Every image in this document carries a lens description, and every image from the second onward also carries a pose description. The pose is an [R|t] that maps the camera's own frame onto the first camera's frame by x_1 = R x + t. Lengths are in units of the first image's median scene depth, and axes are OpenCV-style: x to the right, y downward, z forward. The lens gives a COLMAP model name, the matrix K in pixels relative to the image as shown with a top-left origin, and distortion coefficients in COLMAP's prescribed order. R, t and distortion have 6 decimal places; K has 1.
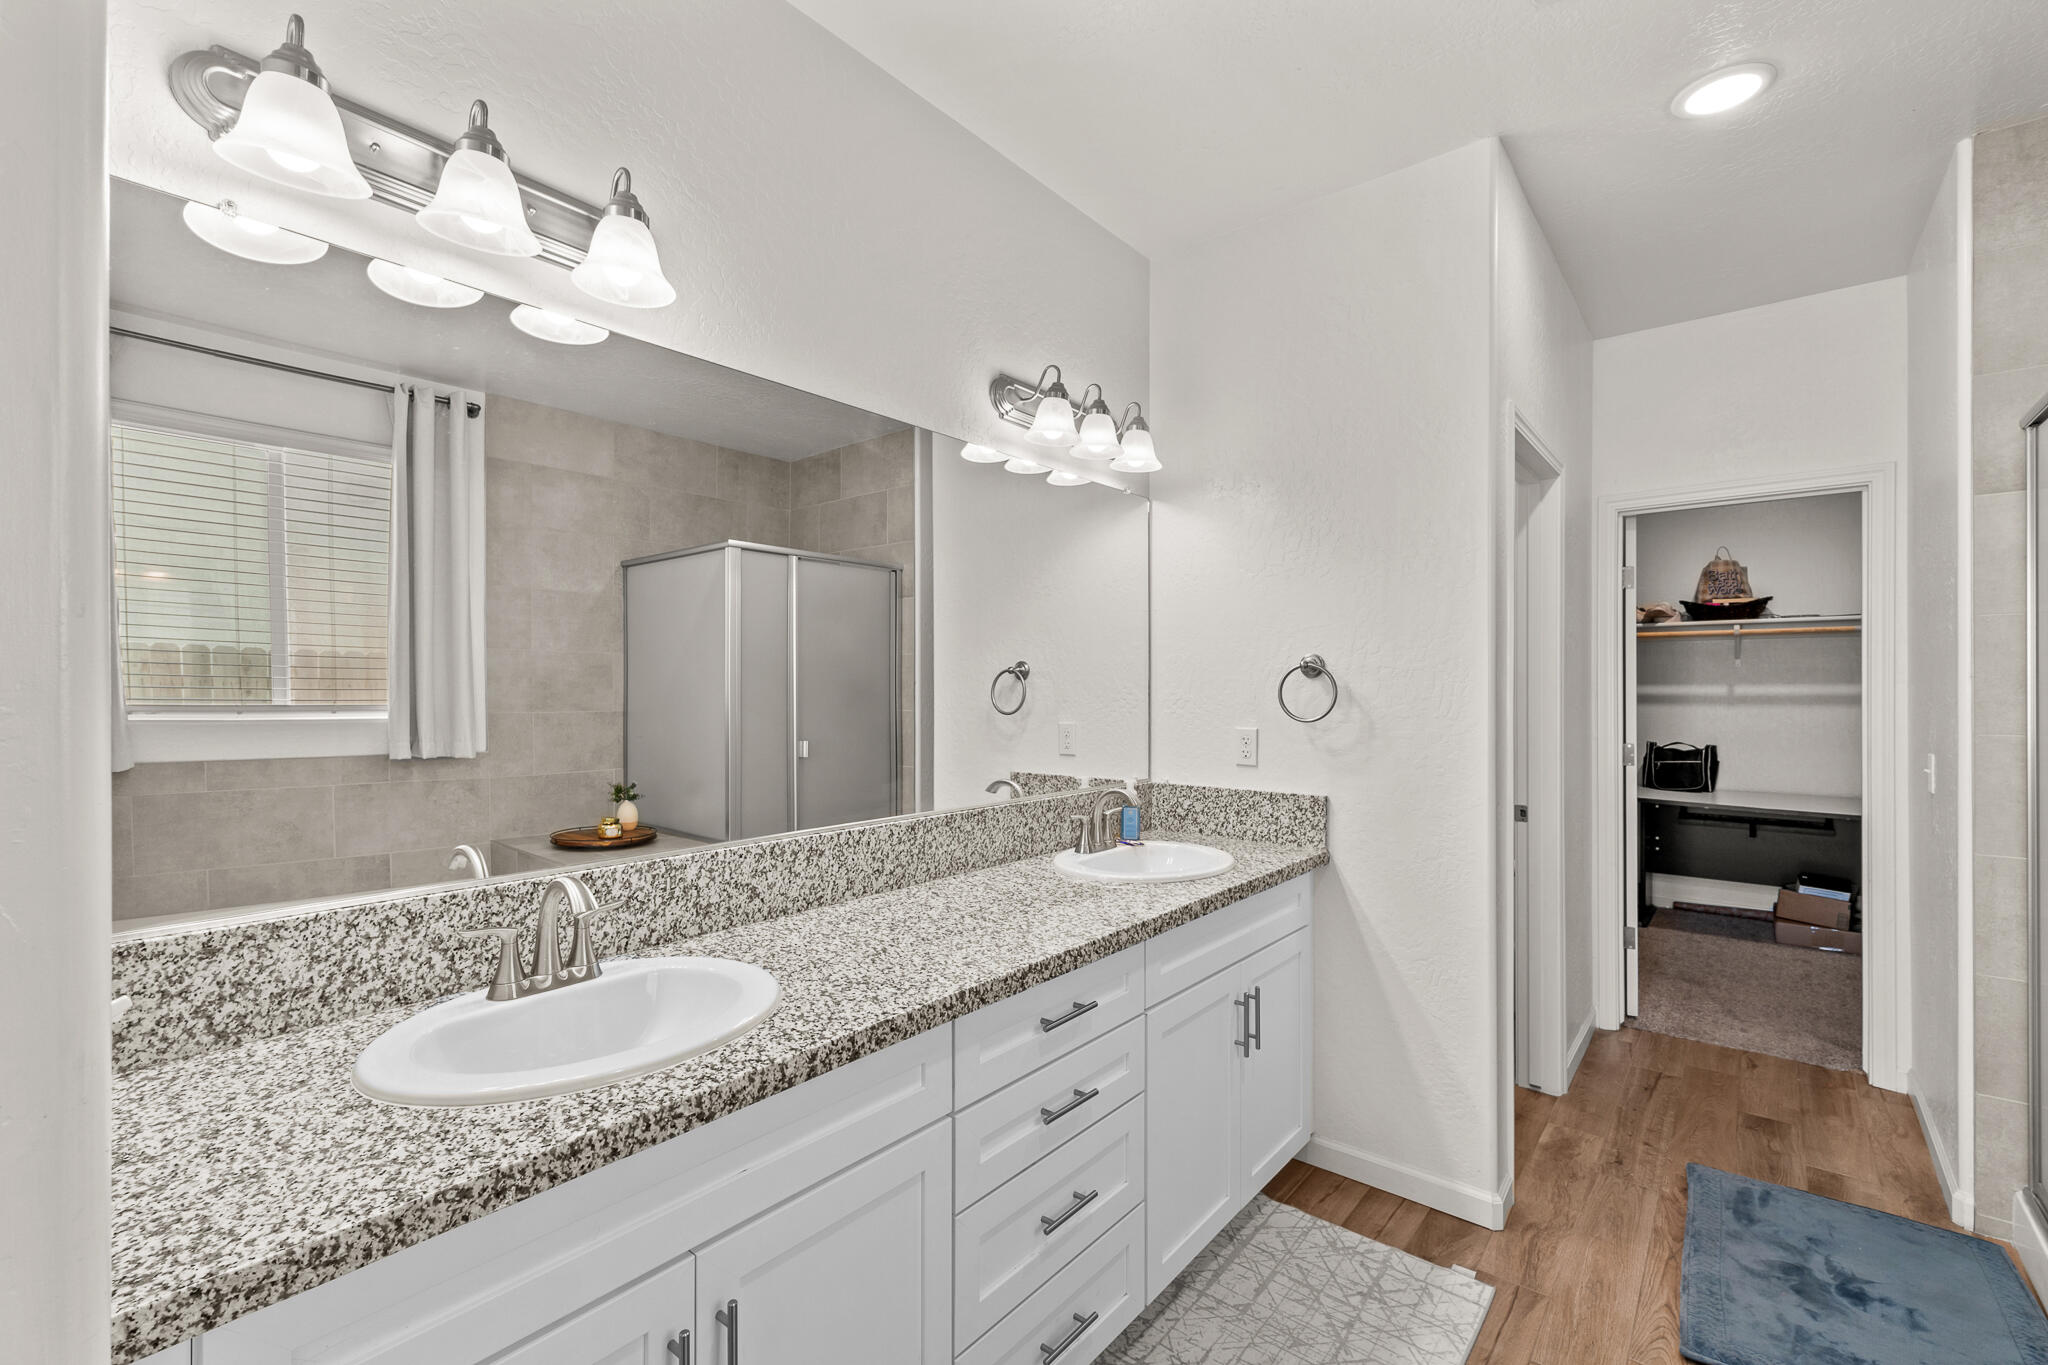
lens RADIAL K [[890.0, 0, 1006.4], [0, 890.0, 688.0], [0, 0, 1]] dist [0.006976, -0.001103]
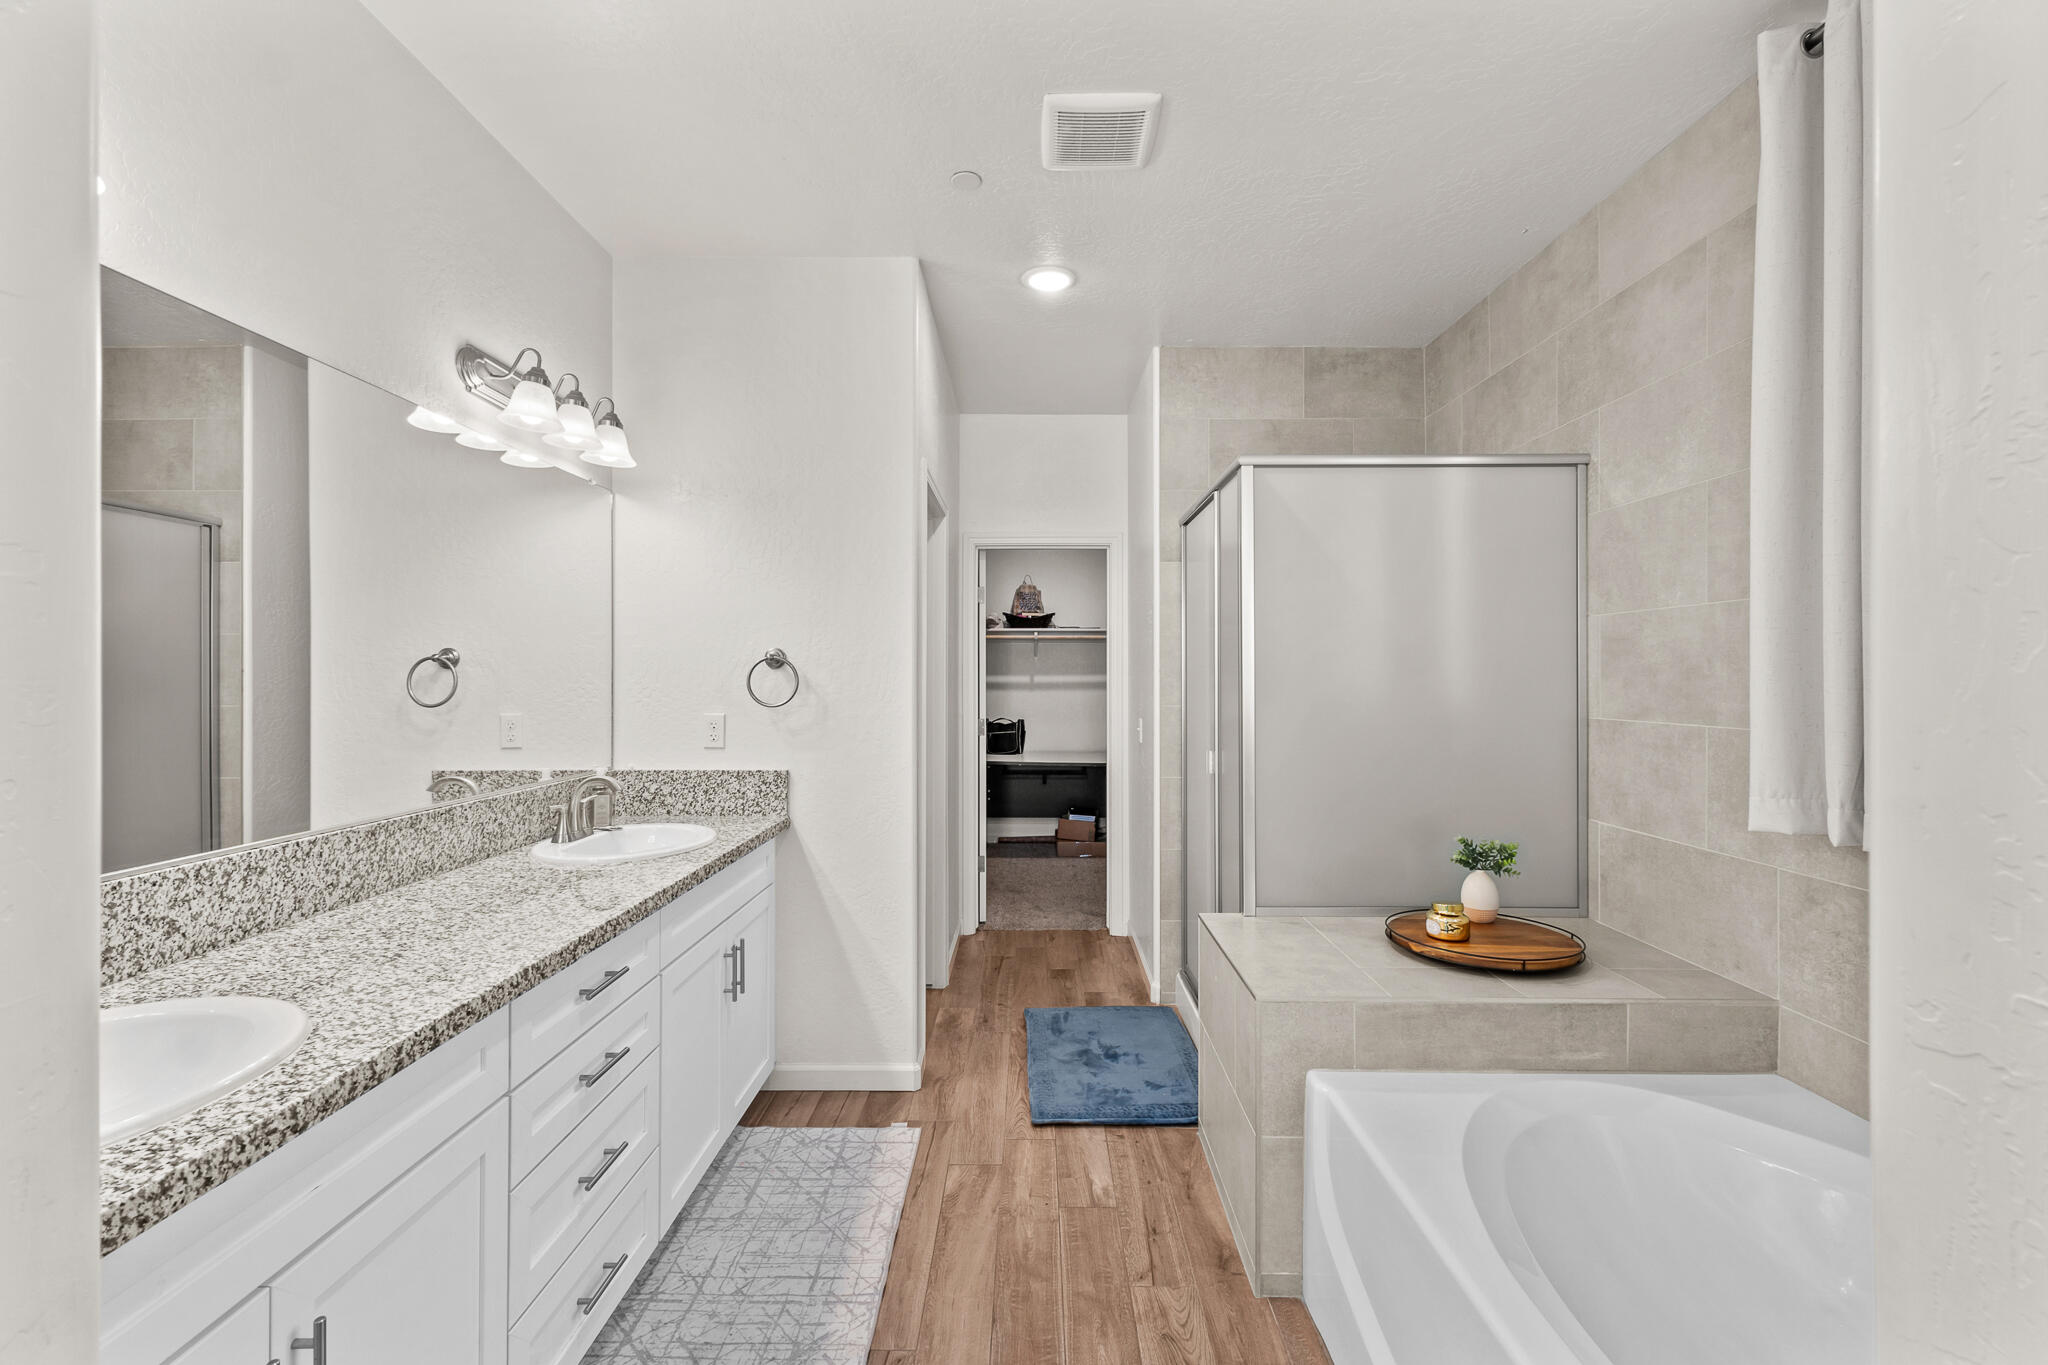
lens RADIAL K [[890.0, 0, 1020.7], [0, 890.0, 678.1], [0, 0, 1]] dist [0.006976, -0.001103]
pose [[0.771501, -0.000124, 0.636228, -0.164297], [-0.000194, 1.000000, 0.000430, 0.000126], [-0.636228, -0.000455, 0.771501, -0.105906]]
